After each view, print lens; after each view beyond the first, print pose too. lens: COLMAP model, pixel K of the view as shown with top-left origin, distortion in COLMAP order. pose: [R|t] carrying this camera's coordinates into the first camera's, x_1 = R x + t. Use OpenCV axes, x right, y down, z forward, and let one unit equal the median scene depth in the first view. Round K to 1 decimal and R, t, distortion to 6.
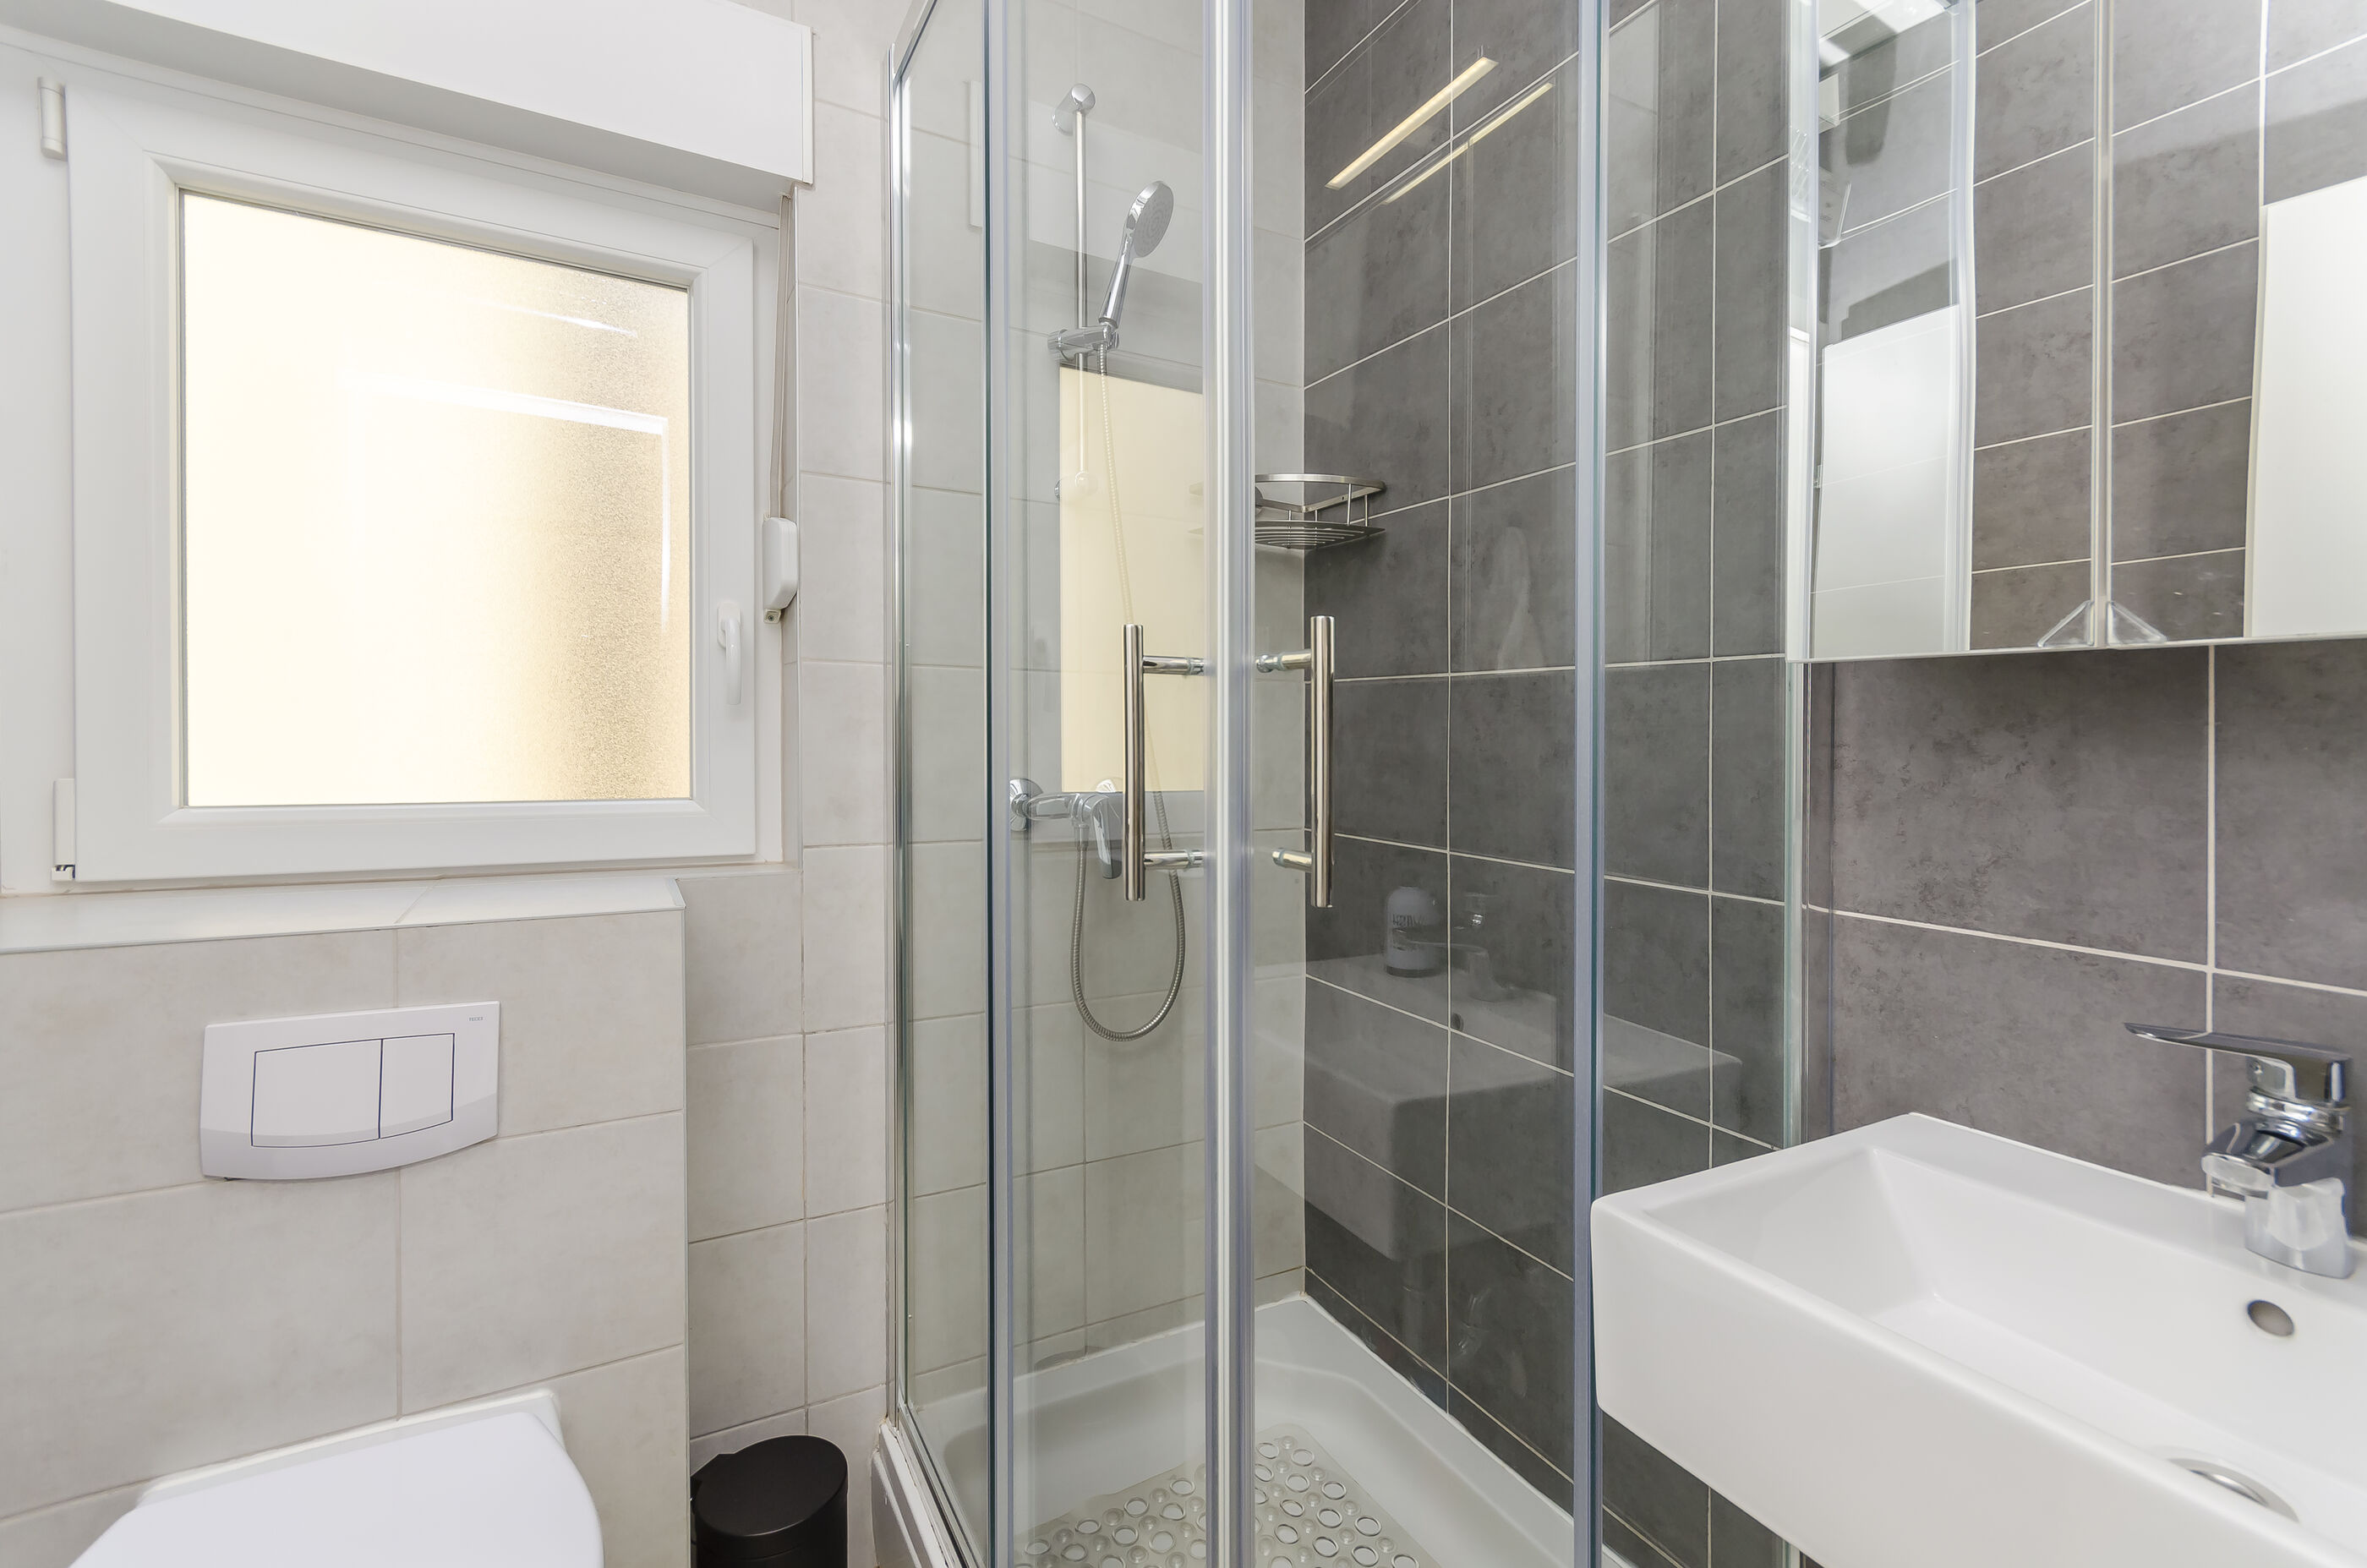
lens RADIAL K [[1043.4, 0, 1189.7], [0, 1043.4, 739.8], [0, 0, 1]] dist [0.002138, 0.000796]
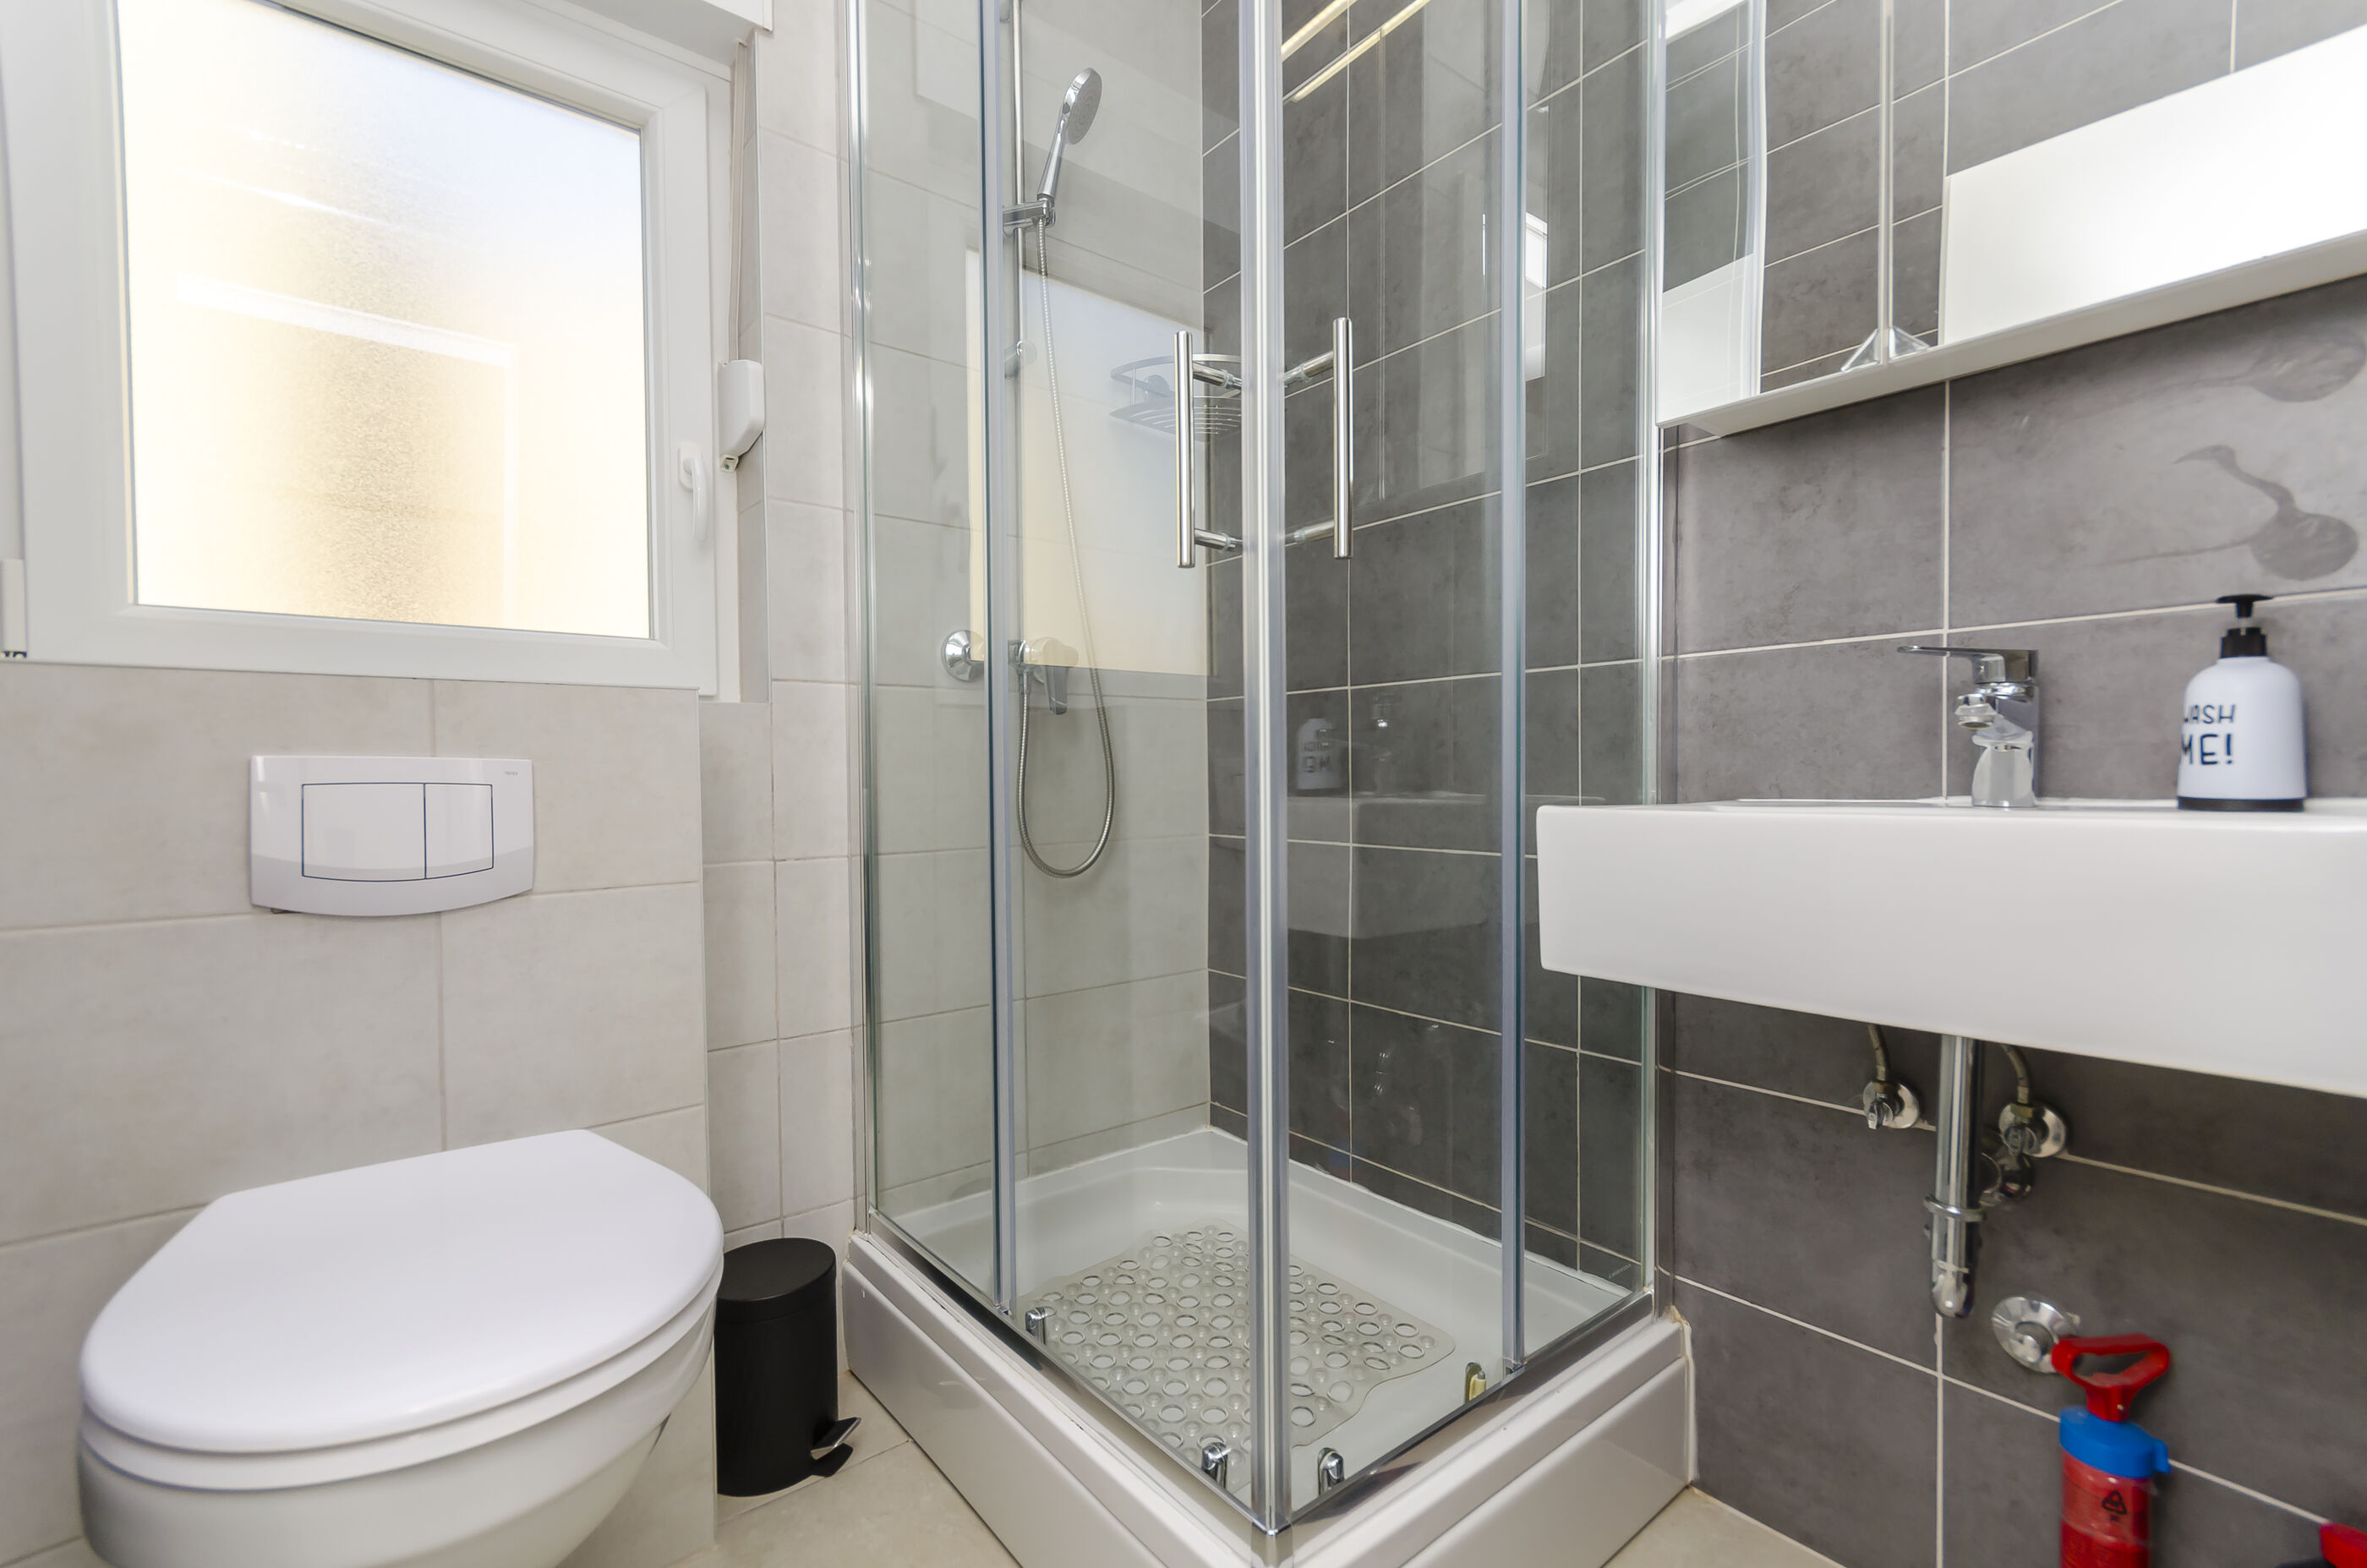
lens RADIAL K [[1020.8, 0, 1167.9], [0, 1020.8, 810.5], [0, 0, 1]] dist [0.001007, 0.000311]
pose [[0.985356, -0.028692, 0.168079, -0.202282], [0.024354, 0.999316, 0.027814, 0.287809], [-0.168762, -0.023313, 0.985381, -0.123329]]
